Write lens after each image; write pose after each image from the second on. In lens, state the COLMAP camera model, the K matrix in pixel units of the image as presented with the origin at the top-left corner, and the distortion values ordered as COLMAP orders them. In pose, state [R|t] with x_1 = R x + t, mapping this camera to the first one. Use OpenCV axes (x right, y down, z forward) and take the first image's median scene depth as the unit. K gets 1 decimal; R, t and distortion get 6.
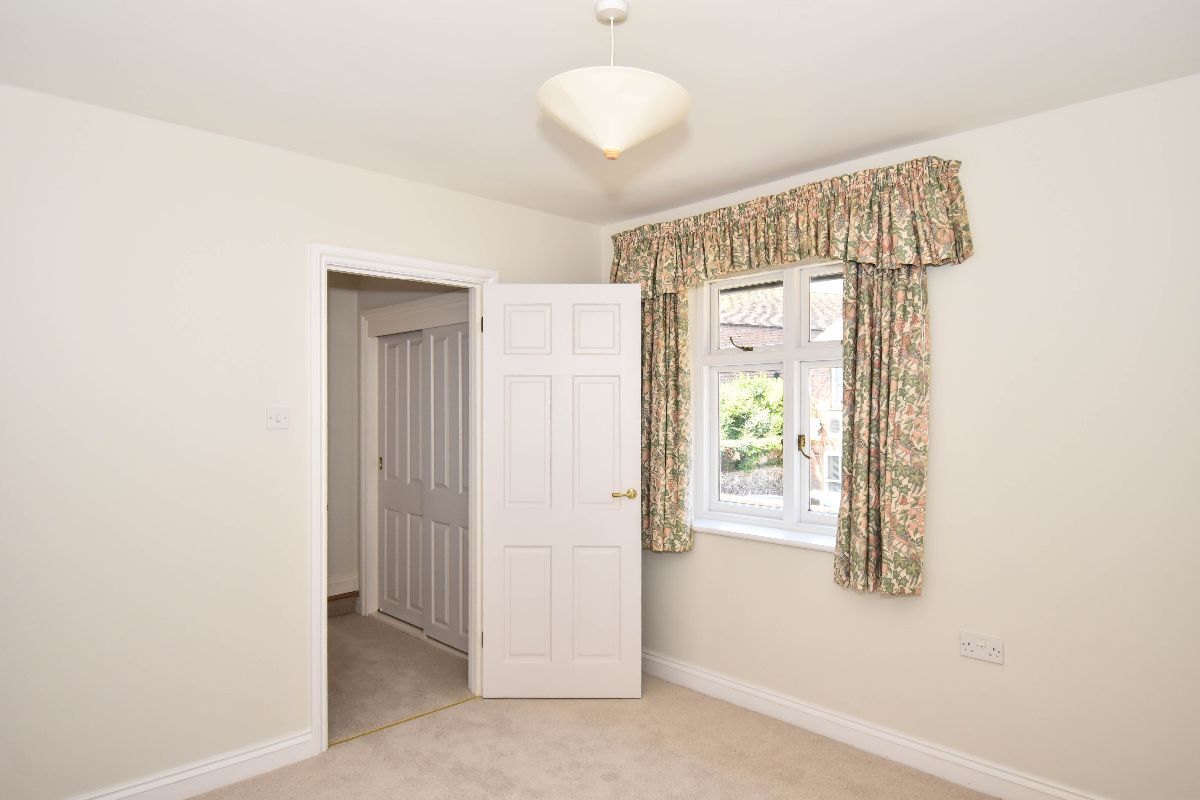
lens RADIAL K [[717.9, 0, 600.0], [0, 717.9, 400.0], [0, 0, 1]] dist [0.000086, 0.000036]
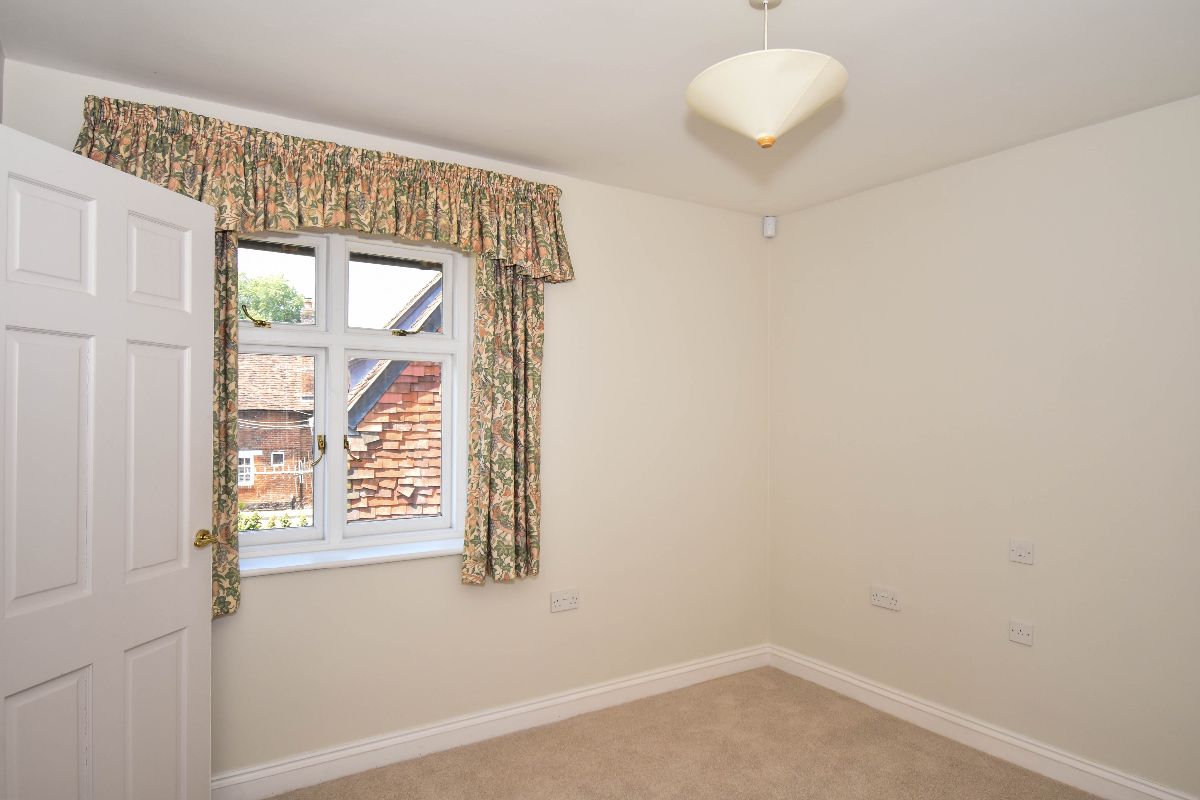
lens RADIAL K [[722.6, 0, 602.6], [0, 722.6, 415.0], [0, 0, 1]] dist [0.001970, 0.000428]
pose [[0.187535, -0.003165, 0.982253, -0.586683], [-0.017707, 0.999821, 0.006602, 0.014225], [-0.982098, -0.018631, 0.187445, 0.623276]]
